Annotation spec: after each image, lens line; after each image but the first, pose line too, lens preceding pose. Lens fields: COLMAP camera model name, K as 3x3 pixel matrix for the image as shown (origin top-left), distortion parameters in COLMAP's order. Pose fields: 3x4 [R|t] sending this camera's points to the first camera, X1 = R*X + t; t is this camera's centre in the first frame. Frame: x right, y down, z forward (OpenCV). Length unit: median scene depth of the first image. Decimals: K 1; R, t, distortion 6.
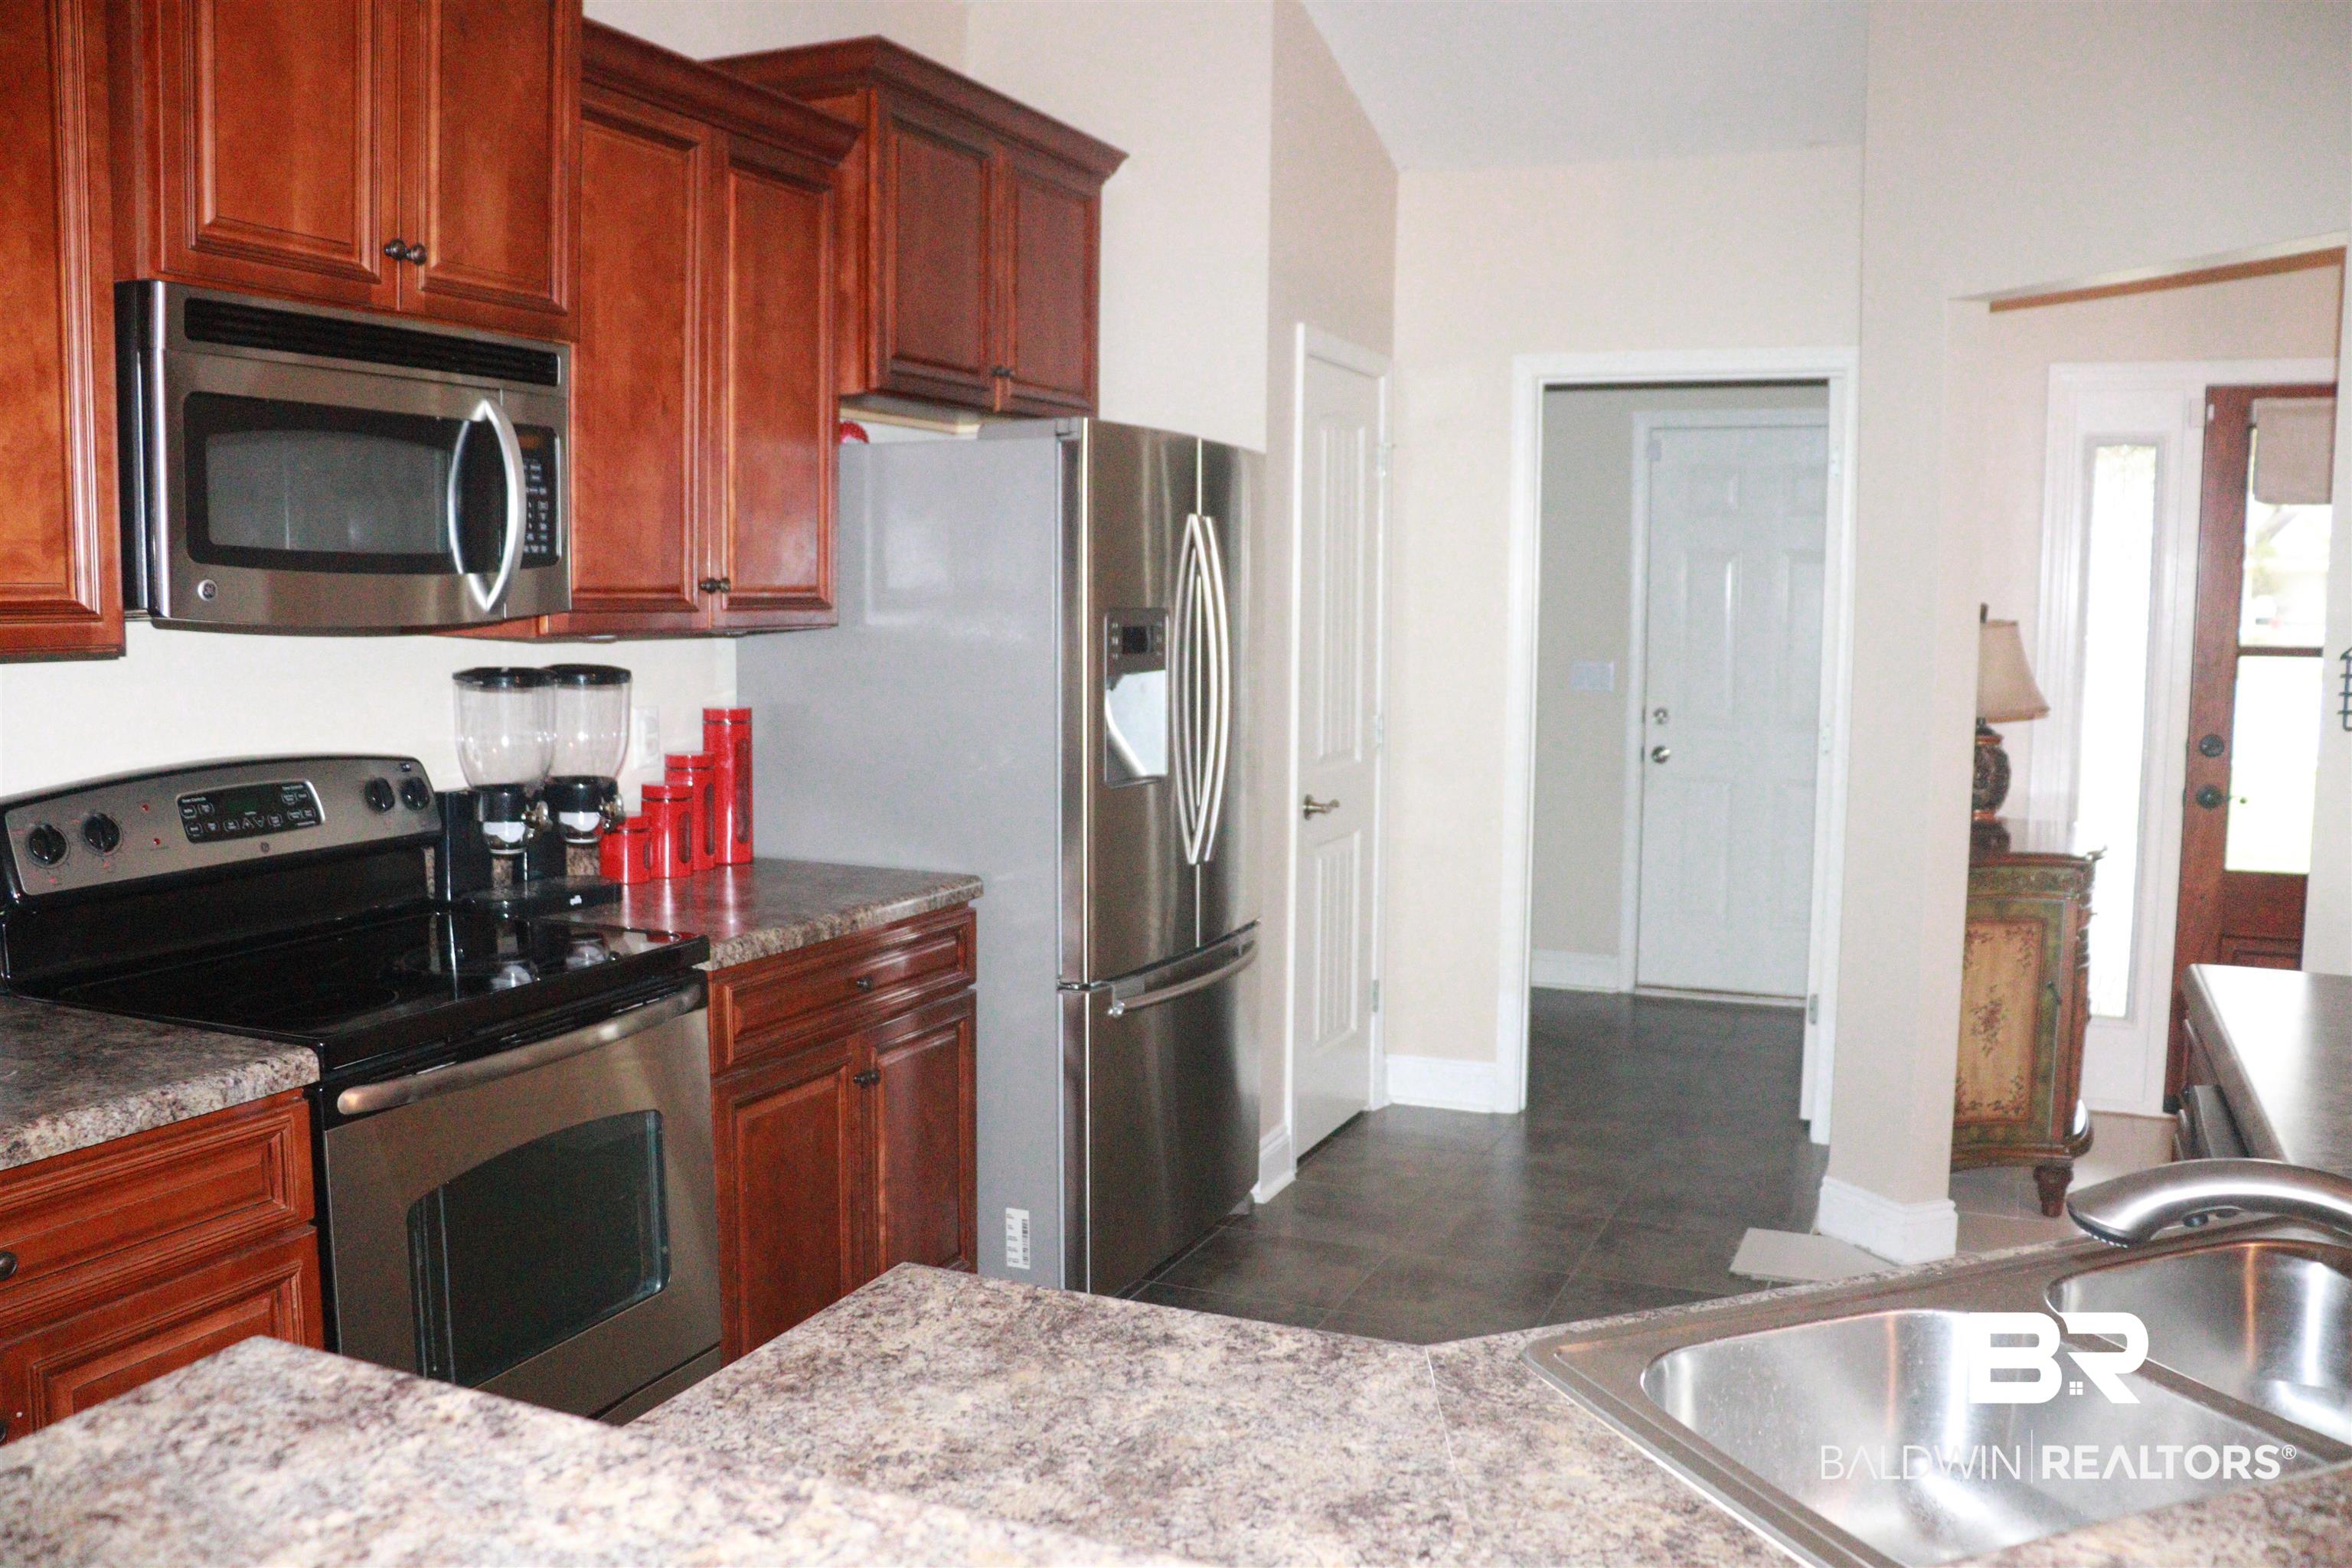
lens RADIAL K [[1896.7, 0, 1083.9], [0, 1896.7, 780.8], [0, 0, 1]] dist [-0.181501, 0.175774]
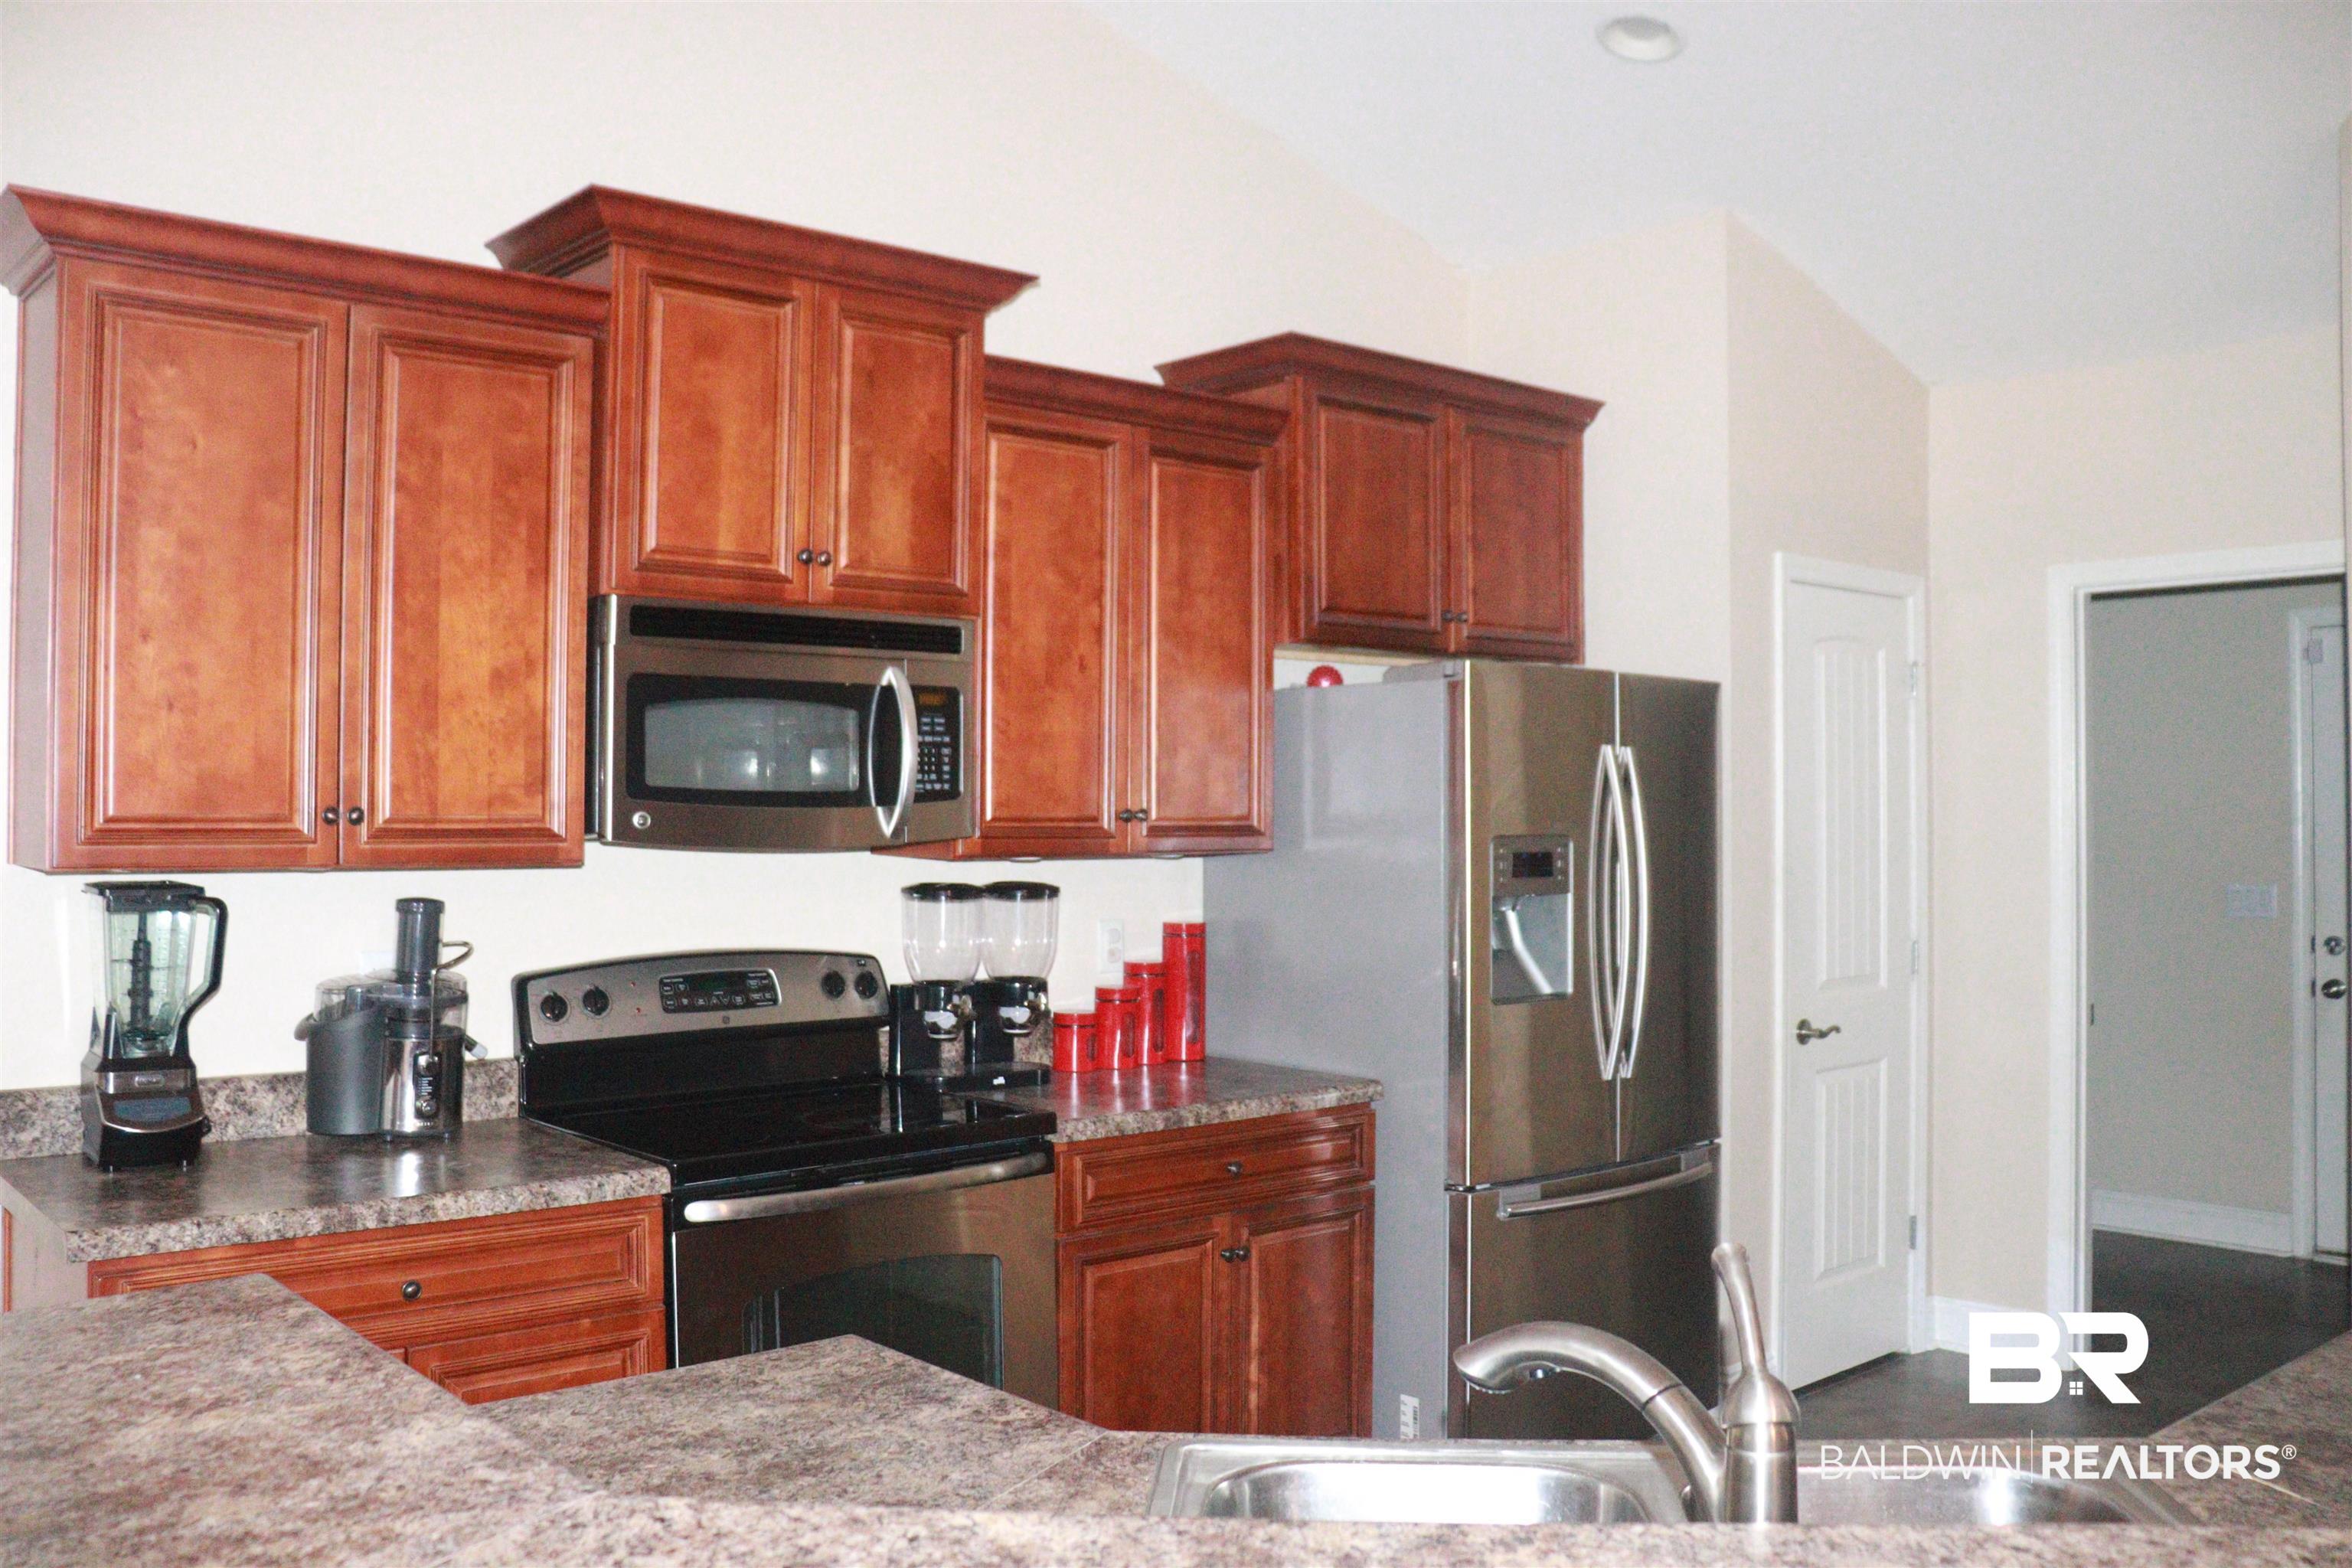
lens RADIAL K [[1896.7, 0, 1083.9], [0, 1896.7, 780.8], [0, 0, 1]] dist [-0.181501, 0.175774]
pose [[0.905273, -0.013341, -0.424621, 0.311981], [-0.036460, 0.993379, -0.108941, 0.004015], [0.423263, 0.114103, 0.898793, -0.077244]]
